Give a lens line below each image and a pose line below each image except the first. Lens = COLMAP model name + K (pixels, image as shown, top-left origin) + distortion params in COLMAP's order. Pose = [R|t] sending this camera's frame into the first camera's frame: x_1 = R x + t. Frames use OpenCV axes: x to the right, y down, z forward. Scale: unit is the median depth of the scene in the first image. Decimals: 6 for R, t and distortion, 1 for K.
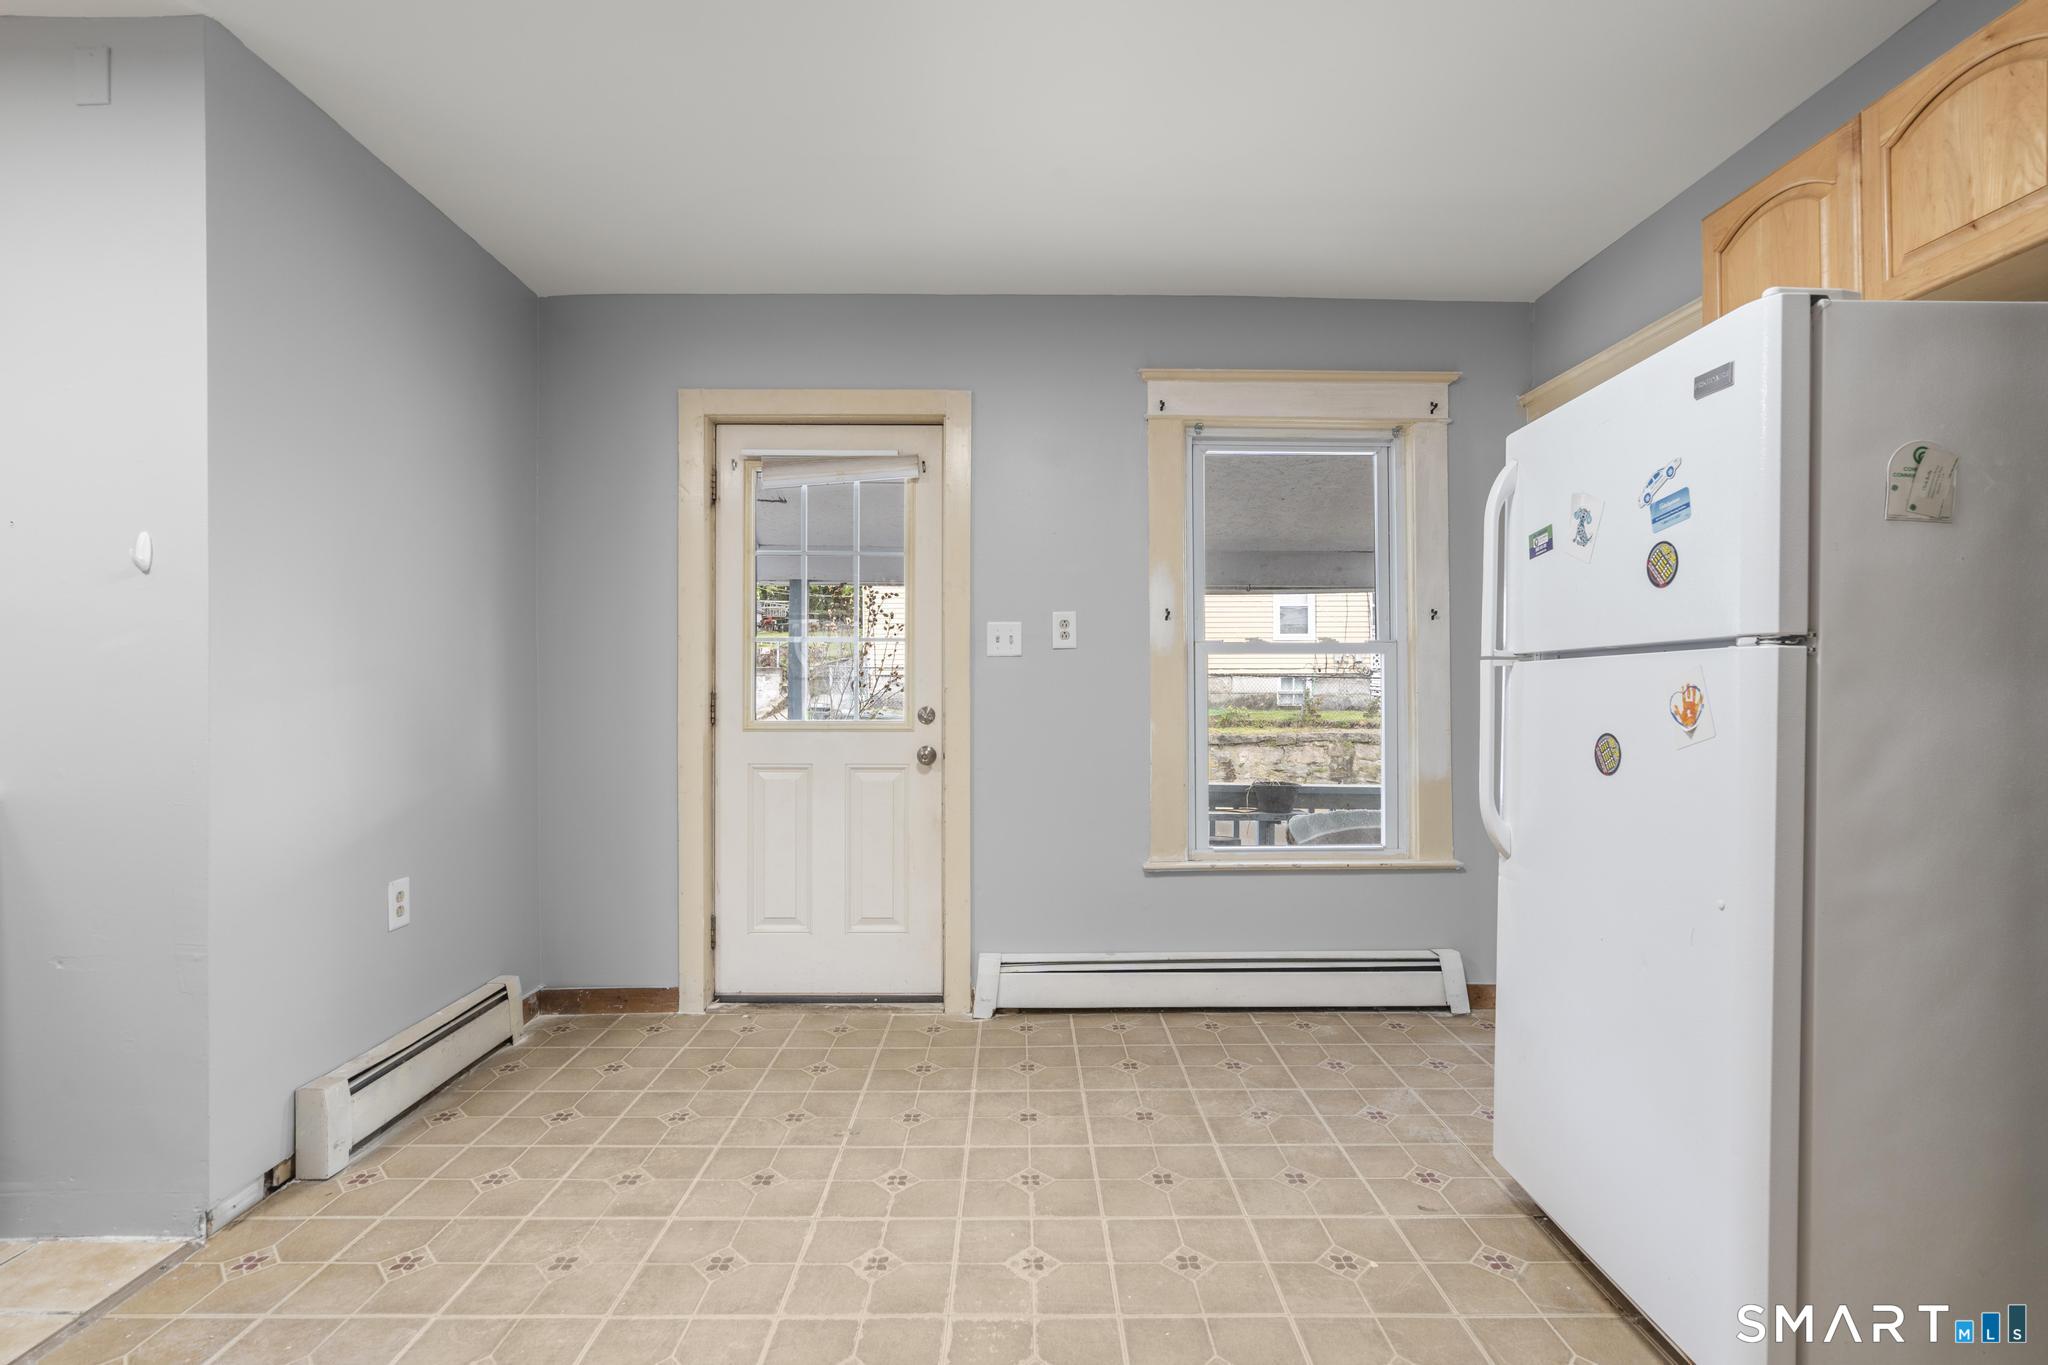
lens RADIAL K [[915.5, 0, 1025.2], [0, 915.5, 686.1], [0, 0, 1]] dist [-0.009241, 0.004091]
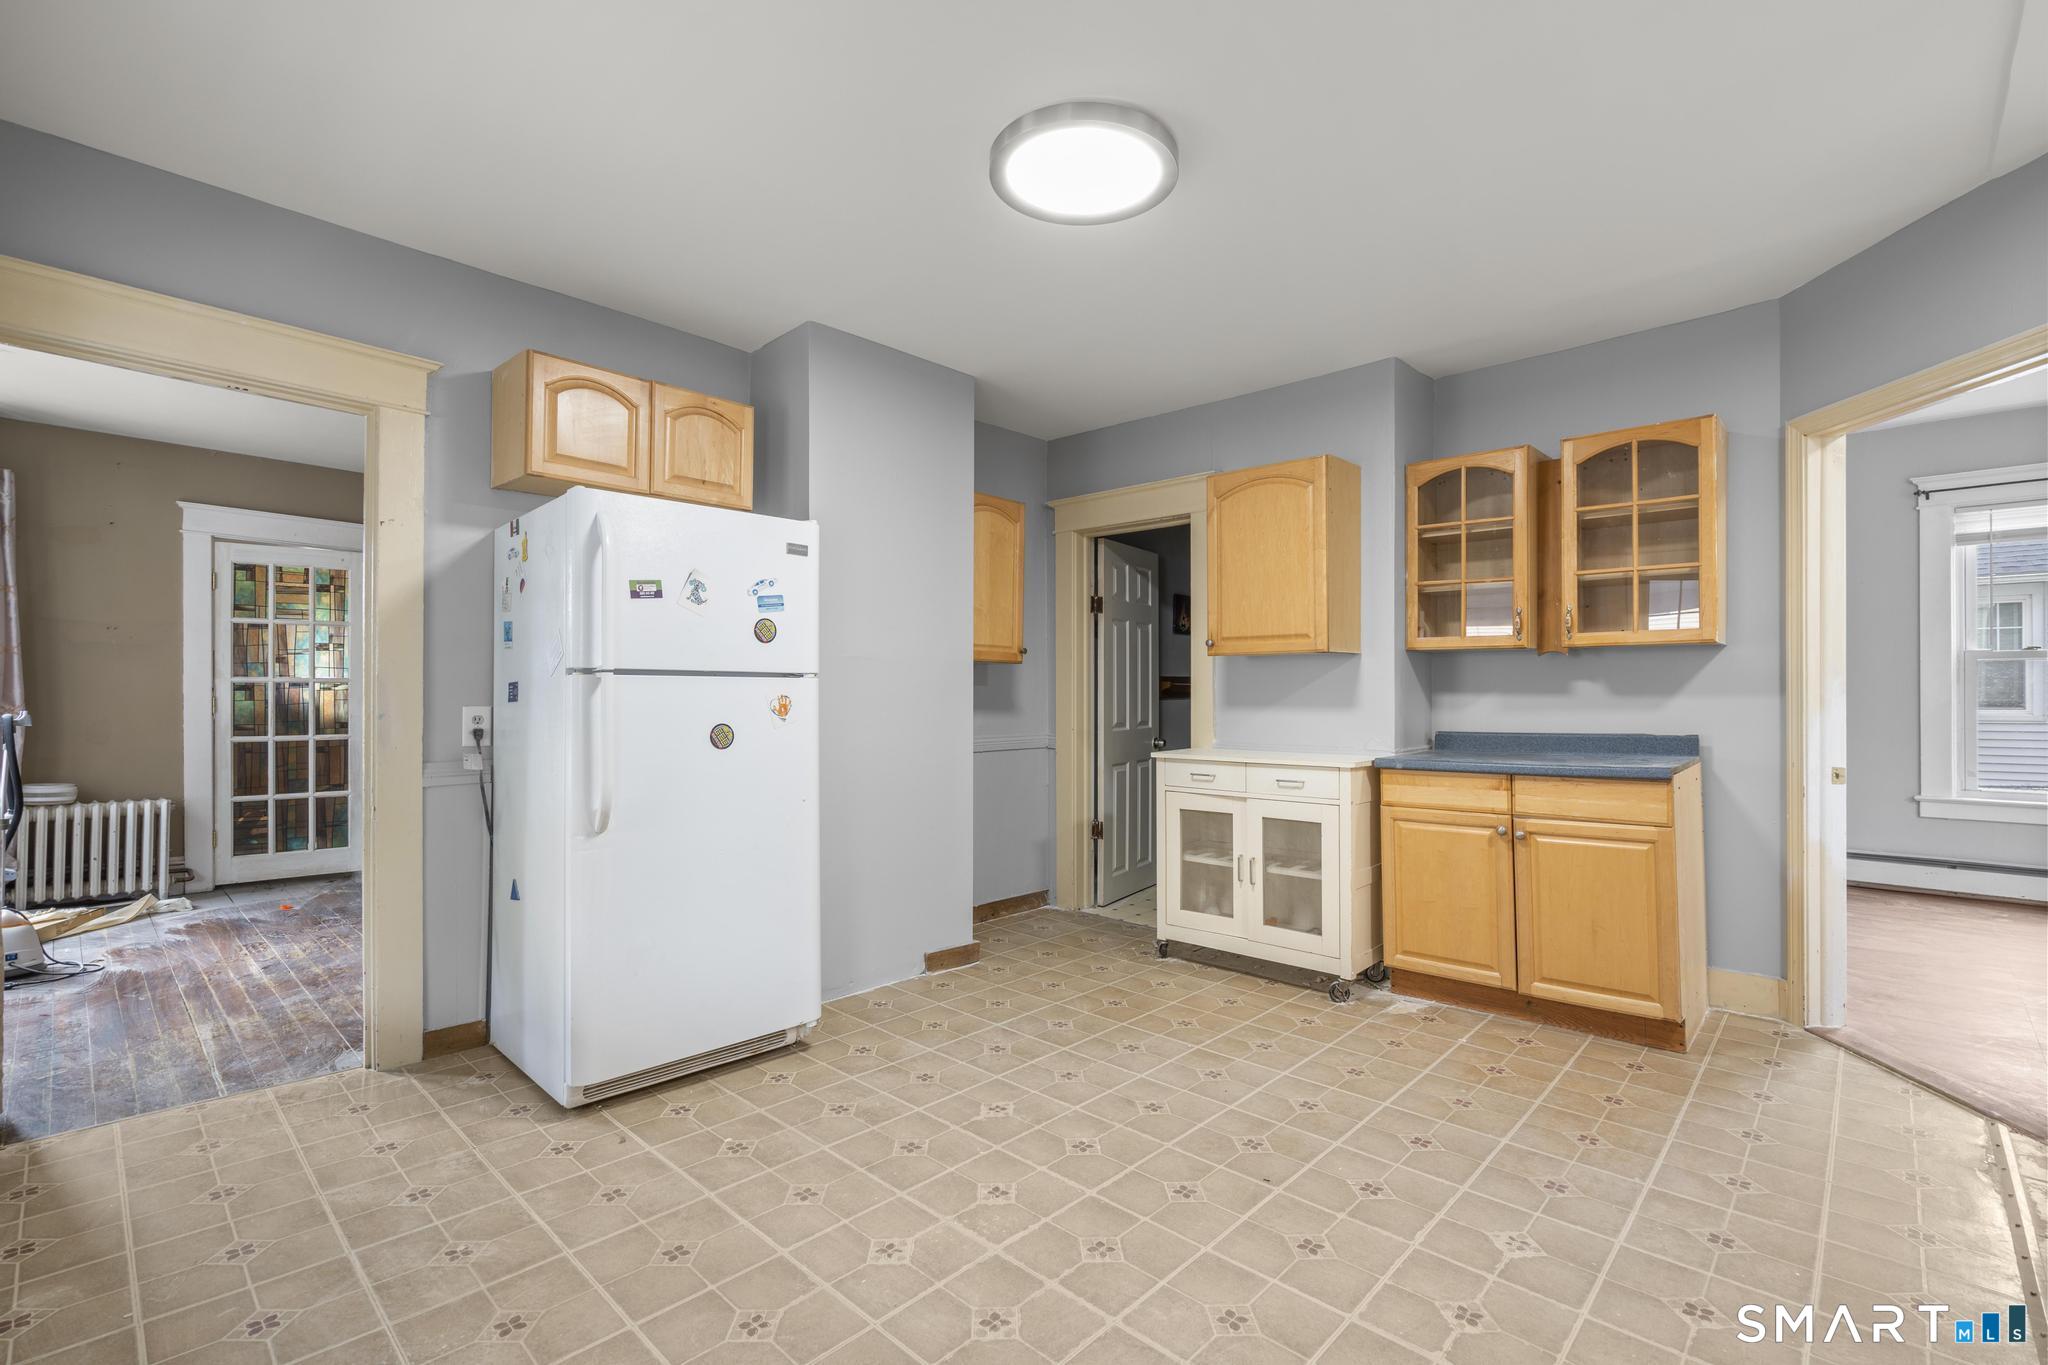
lens RADIAL K [[915.5, 0, 1024.1], [0, 915.5, 685.4], [0, 0, 1]] dist [-0.009241, 0.004091]
pose [[-0.719393, 0.004341, 0.694590, -0.604523], [-0.009832, 0.999817, -0.016432, 0.002890], [-0.694533, -0.018650, -0.719219, 1.209134]]
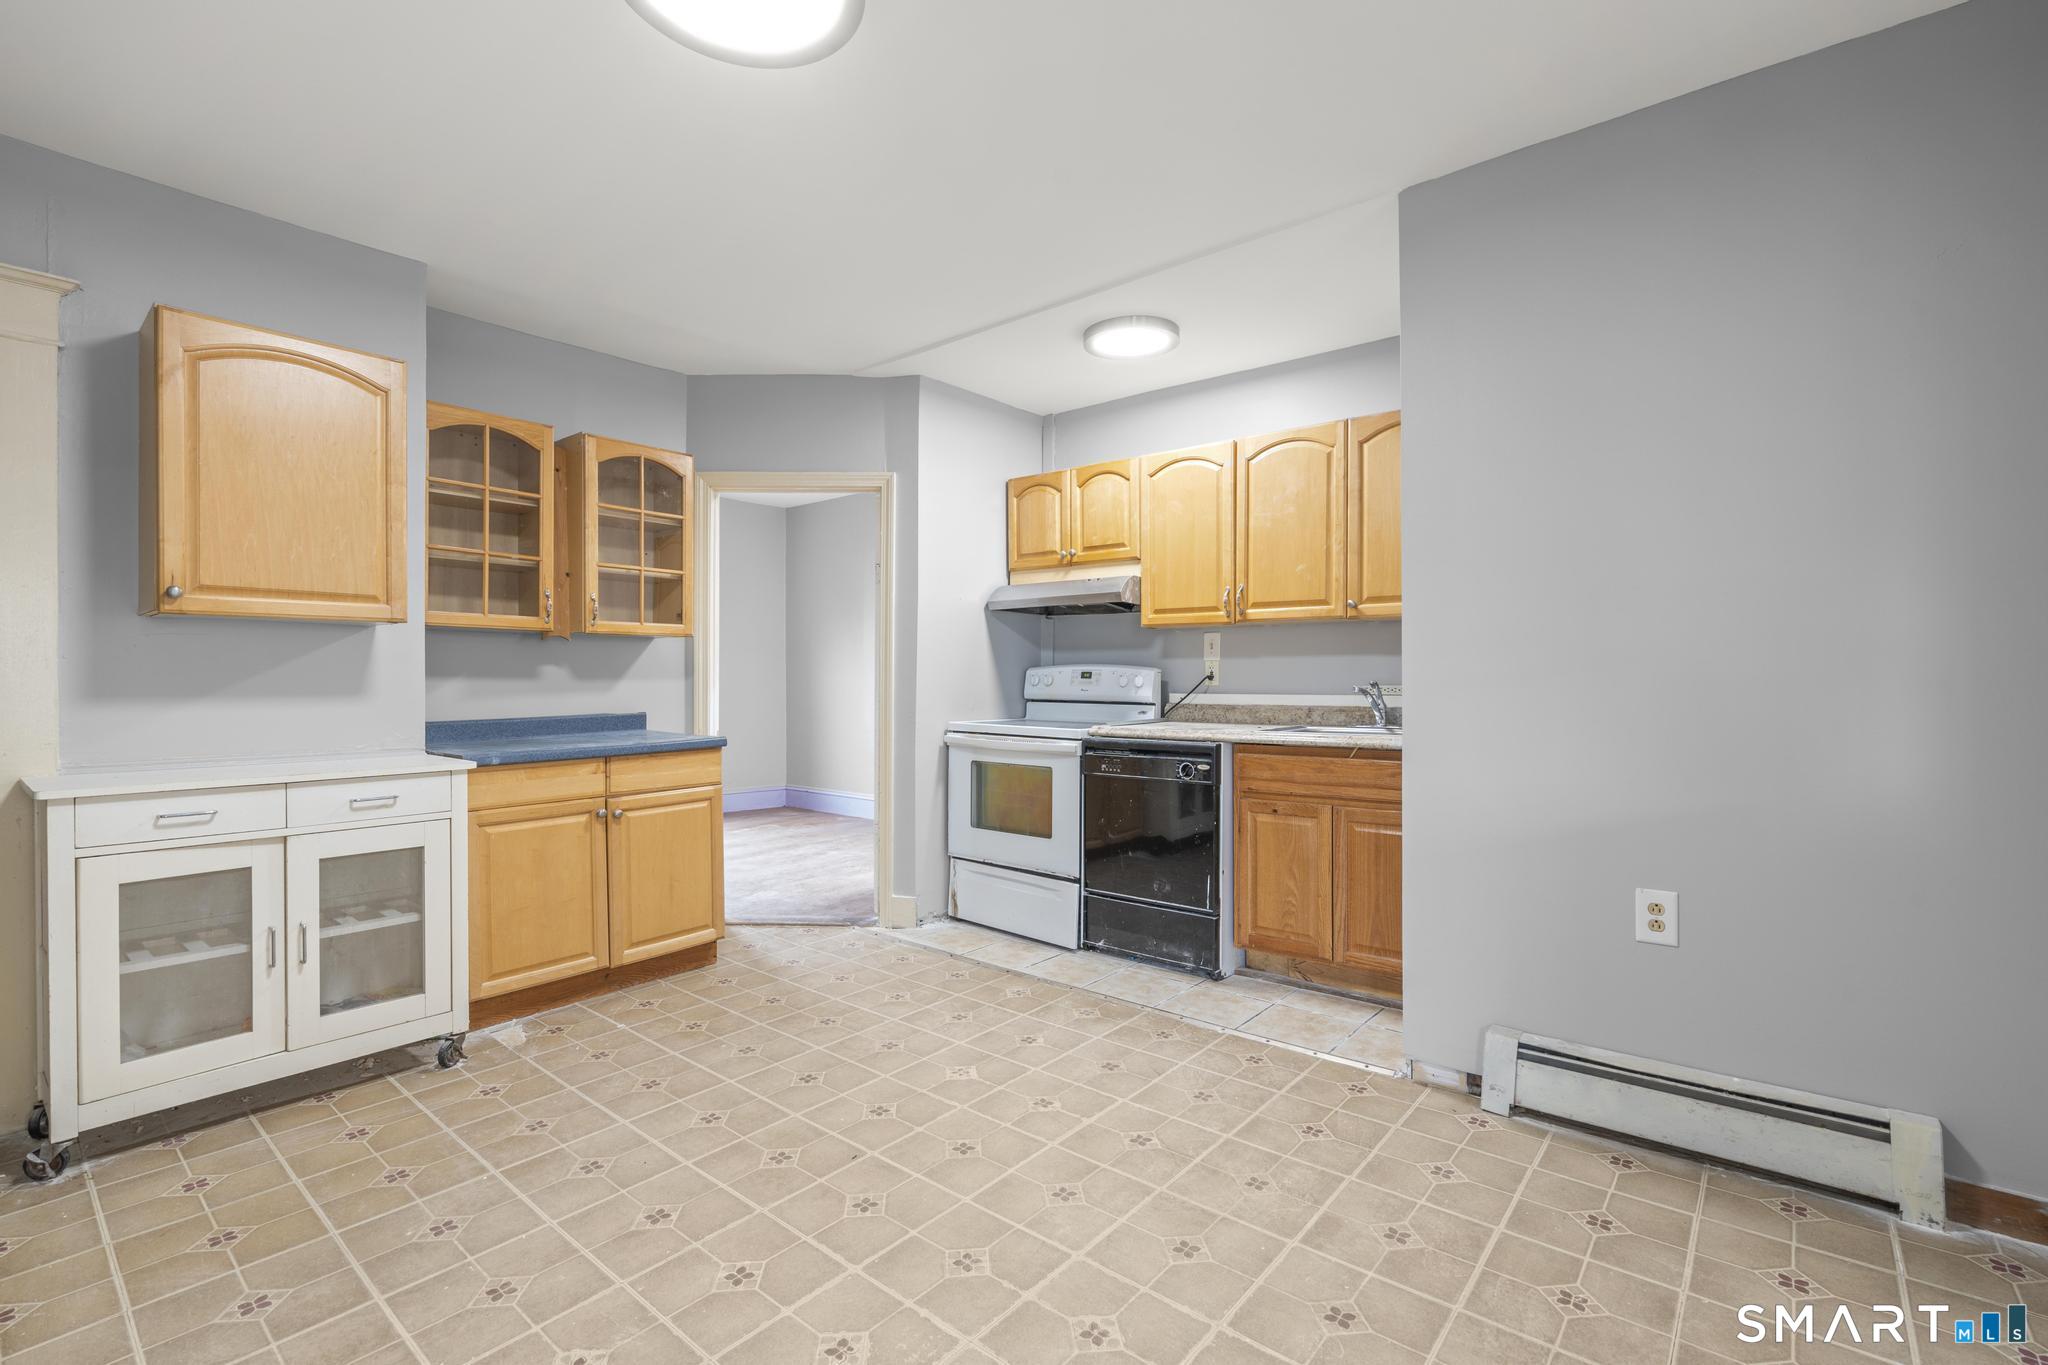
lens RADIAL K [[915.5, 0, 1024.2], [0, 915.5, 681.9], [0, 0, 1]] dist [-0.009241, 0.004091]
pose [[-0.650303, 0.002320, -0.759672, 0.401430], [0.009655, 0.999940, -0.005211, 0.005681], [0.759614, -0.010723, -0.650286, 1.115772]]
